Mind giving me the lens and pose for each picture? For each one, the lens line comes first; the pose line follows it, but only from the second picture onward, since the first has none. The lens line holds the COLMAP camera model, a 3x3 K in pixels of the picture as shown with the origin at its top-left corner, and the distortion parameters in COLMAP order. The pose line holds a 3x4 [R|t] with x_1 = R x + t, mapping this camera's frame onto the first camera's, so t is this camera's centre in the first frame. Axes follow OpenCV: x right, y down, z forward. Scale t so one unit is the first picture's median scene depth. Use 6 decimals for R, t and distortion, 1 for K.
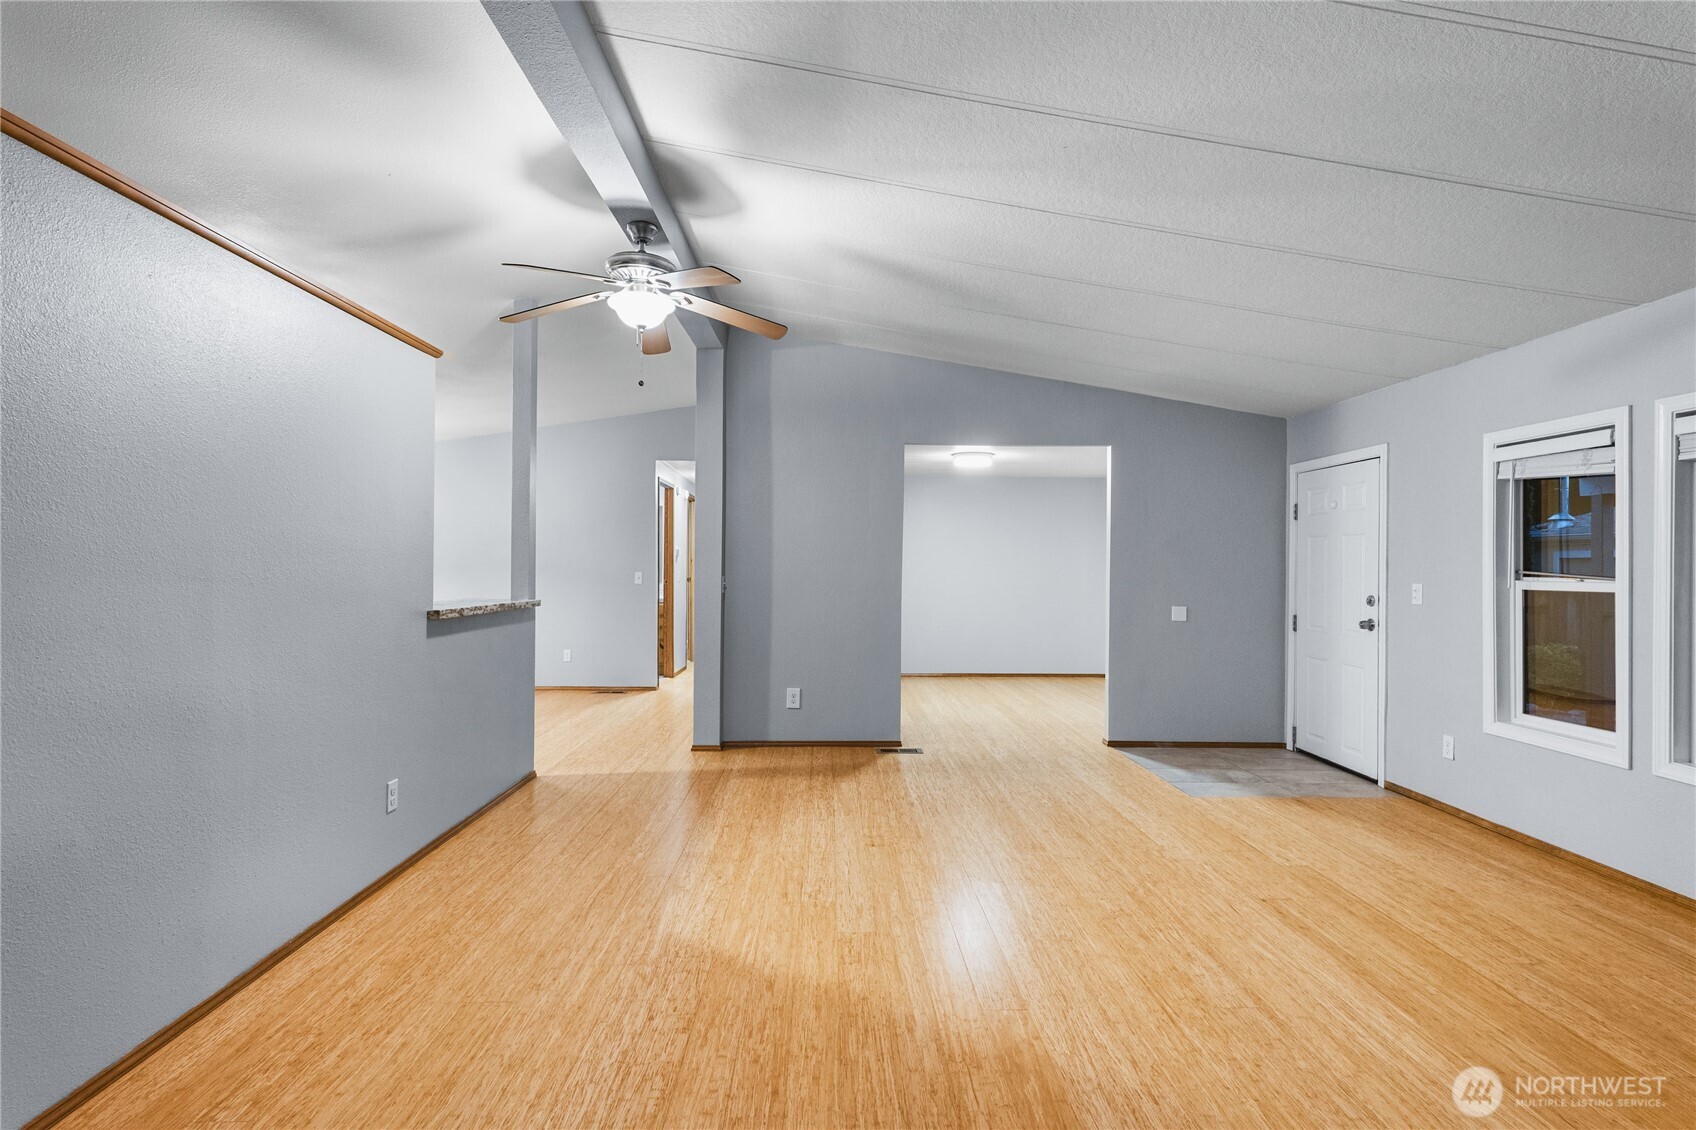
lens RADIAL K [[796.0, 0, 848.0], [0, 796.0, 565.0], [0, 0, 1]] dist [0.002878, 0.000348]
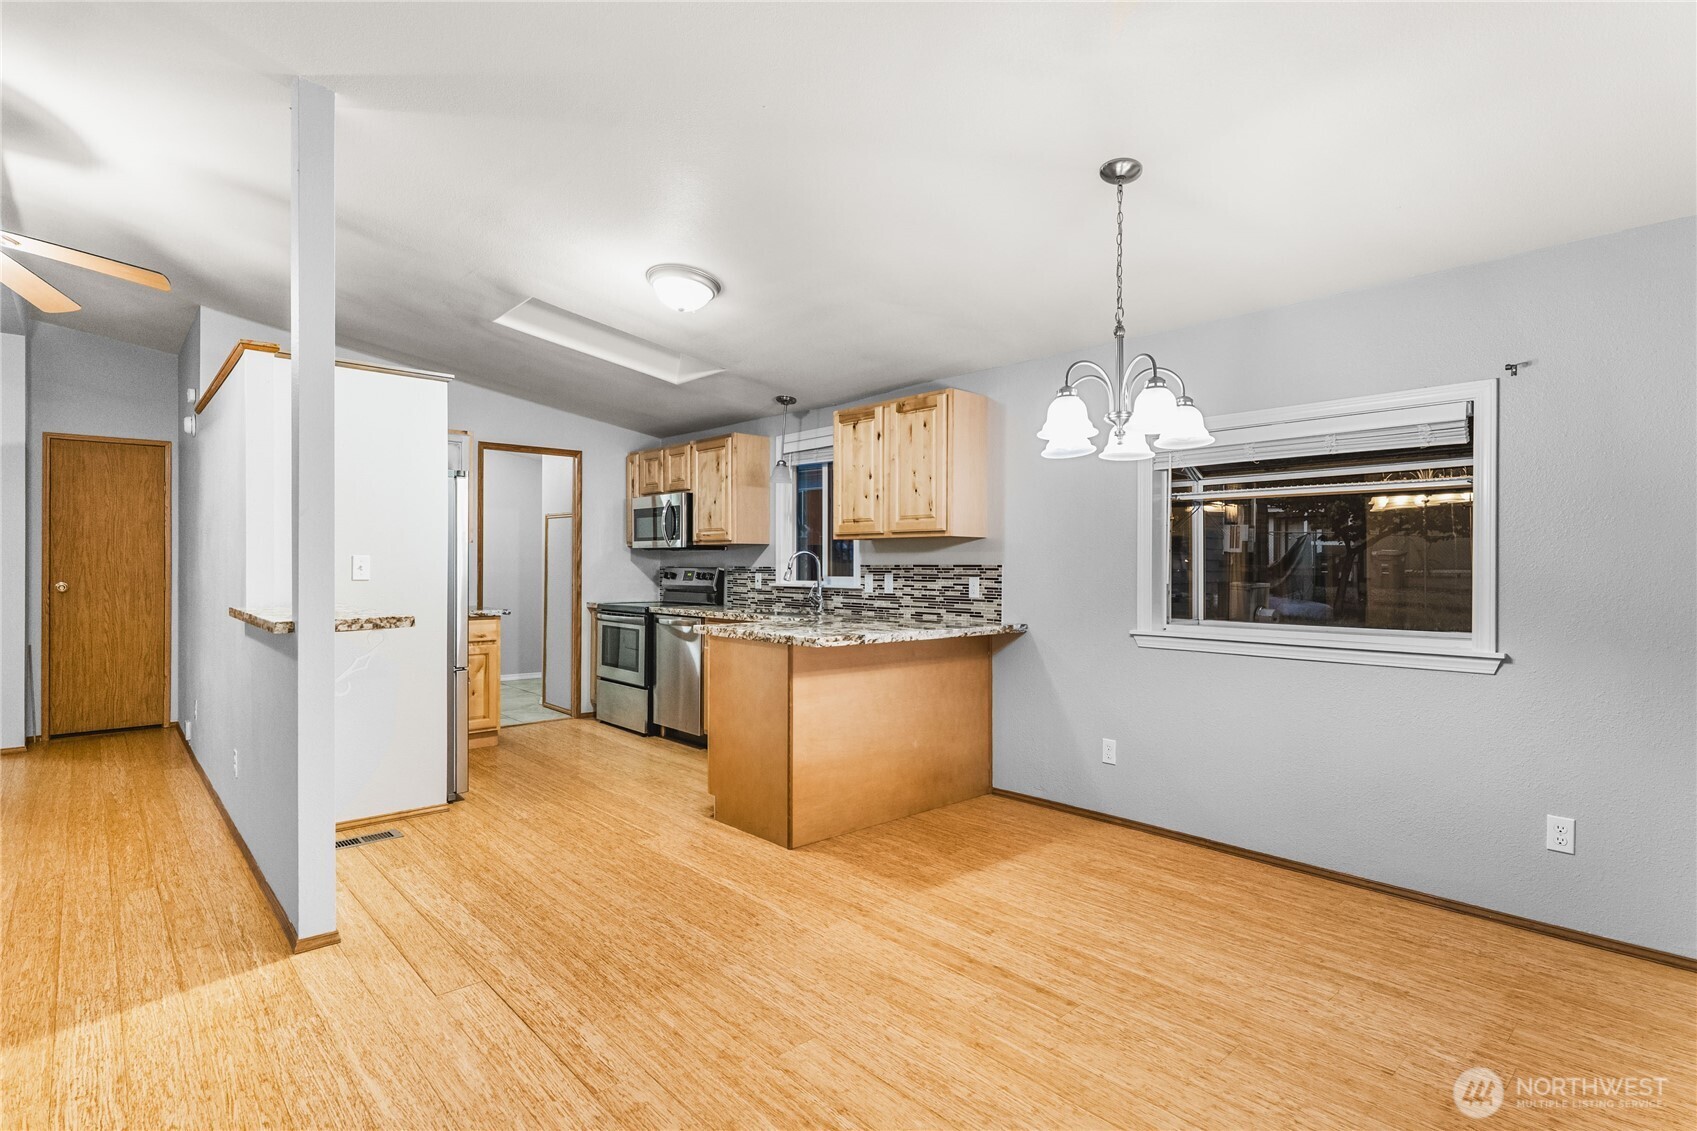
lens RADIAL K [[830.4, 0, 847.2], [0, 830.4, 563.6], [0, 0, 1]] dist [-0.000234, 0.000514]
pose [[-0.758052, -0.006065, -0.652166, -0.423251], [-0.002614, 0.999977, -0.006261, 0.006168], [0.652189, -0.003041, -0.758050, 2.298364]]
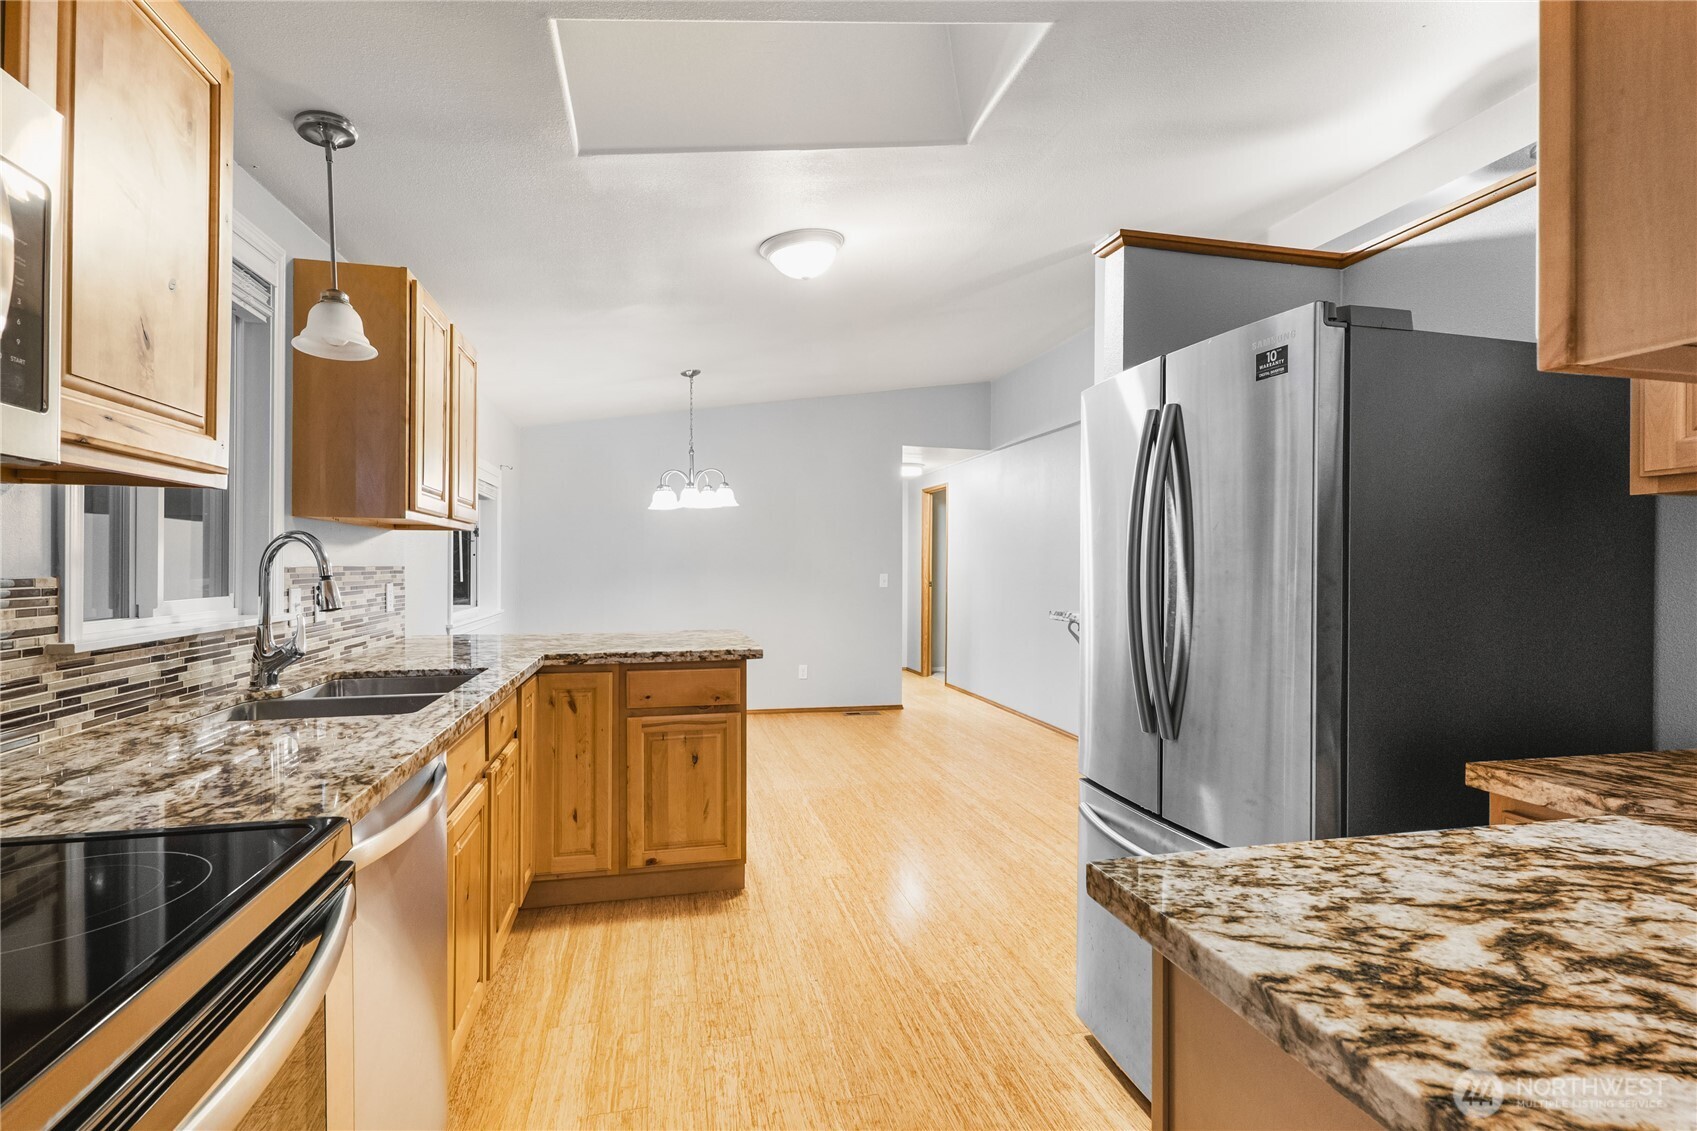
lens RADIAL K [[806.1, 0, 845.5], [0, 806.1, 557.6], [0, 0, 1]] dist [-0.000936, 0.000532]
pose [[0.979937, 0.003171, 0.199283, -1.126890], [-0.002290, 0.999987, -0.004650, -0.007870], [-0.199295, 0.004100, 0.979931, 0.348250]]
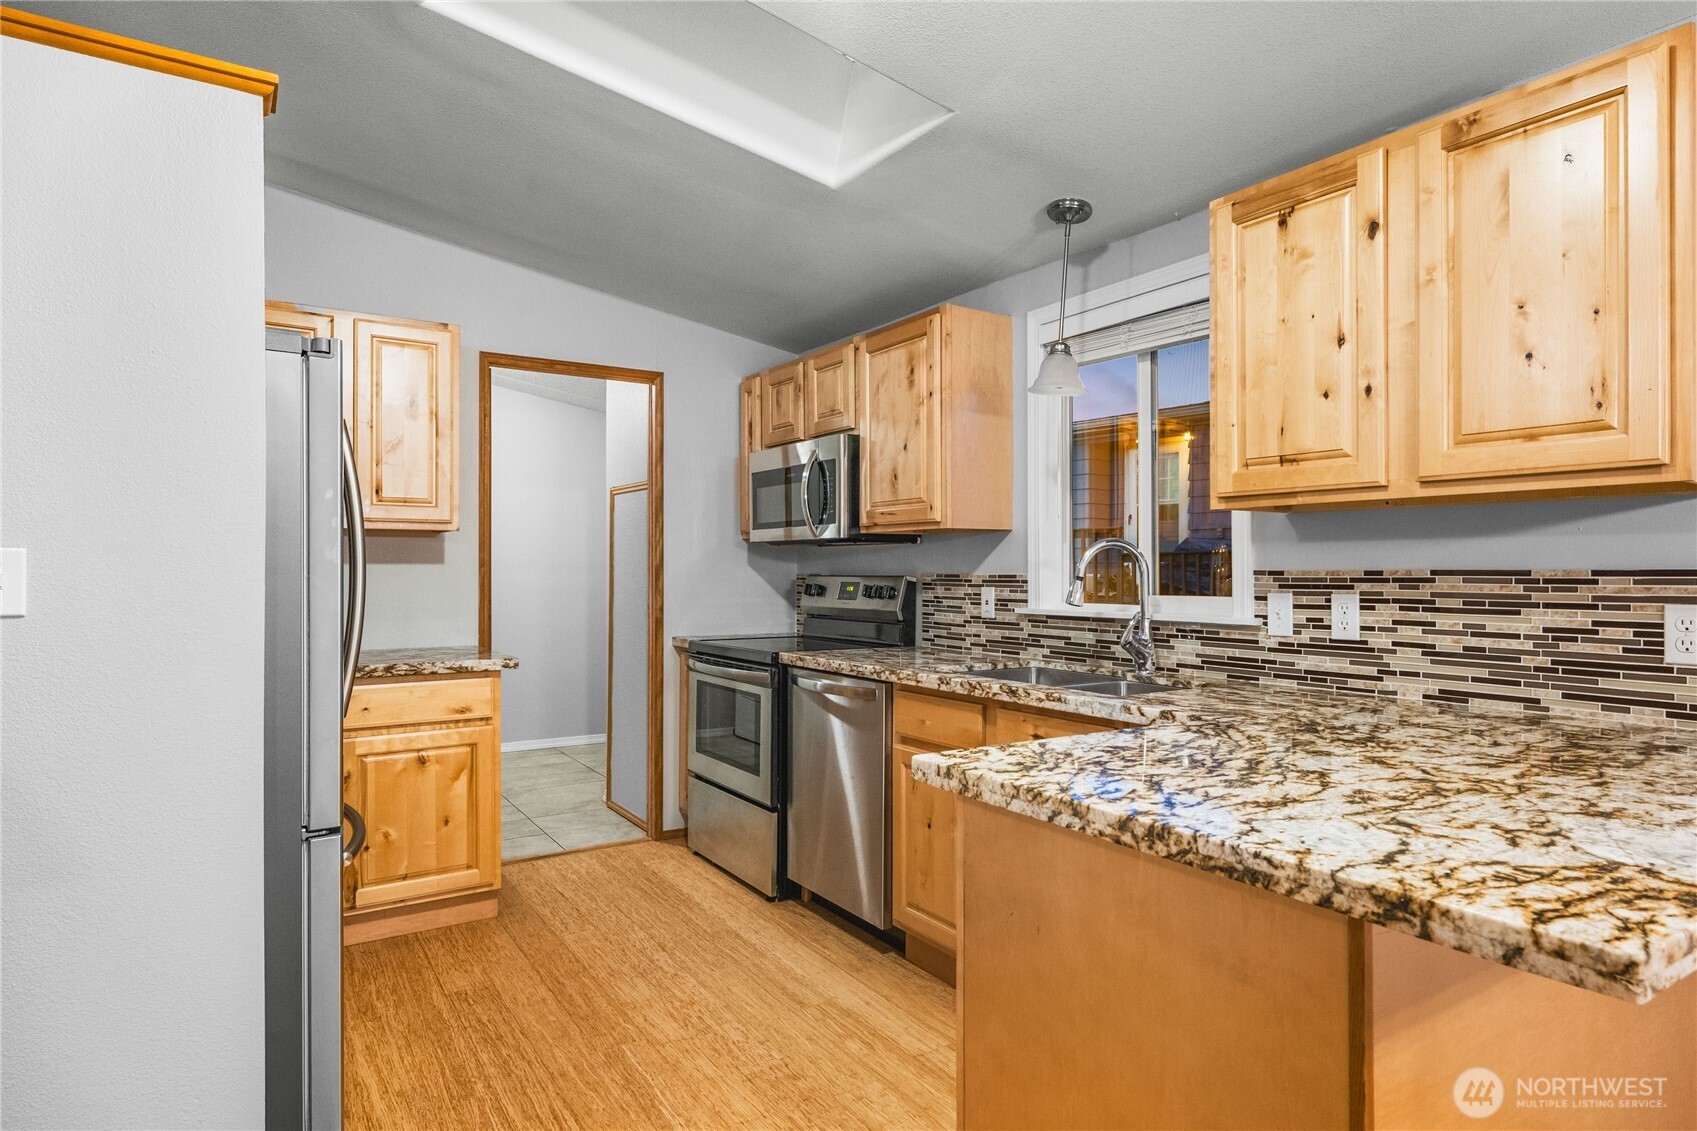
lens RADIAL K [[934.9, 0, 850.2], [0, 934.9, 569.1], [0, 0, 1]] dist [0.000835, 0.000571]
pose [[-0.850519, -0.003661, -0.525932, -0.779204], [-0.000708, 0.999983, -0.005817, 0.002377], [0.525944, -0.004576, -0.850507, 1.605766]]
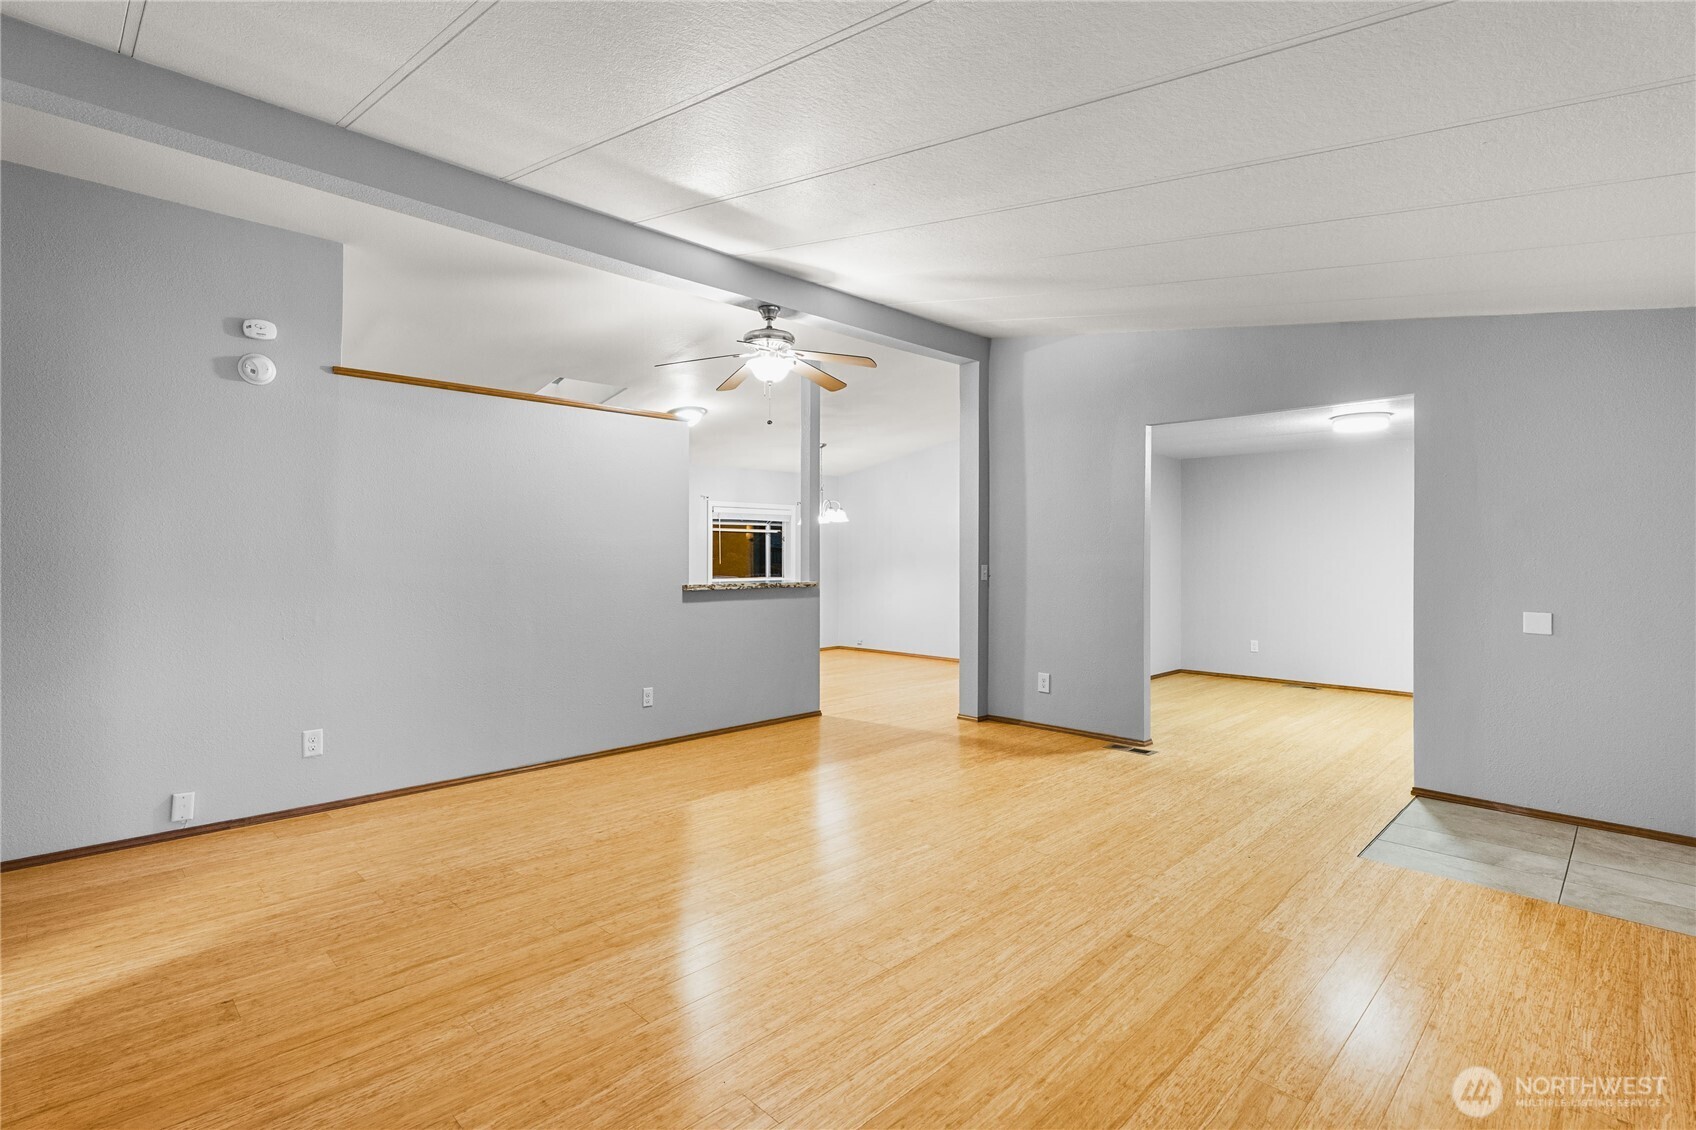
lens RADIAL K [[805.6, 0, 845.0], [0, 805.6, 557.1], [0, 0, 1]] dist [-0.000936, 0.000532]
pose [[0.686274, -0.002675, -0.727338, 0.842142], [0.005145, 0.999986, 0.001176, 0.001729], [0.727325, -0.004549, 0.686278, 0.148249]]
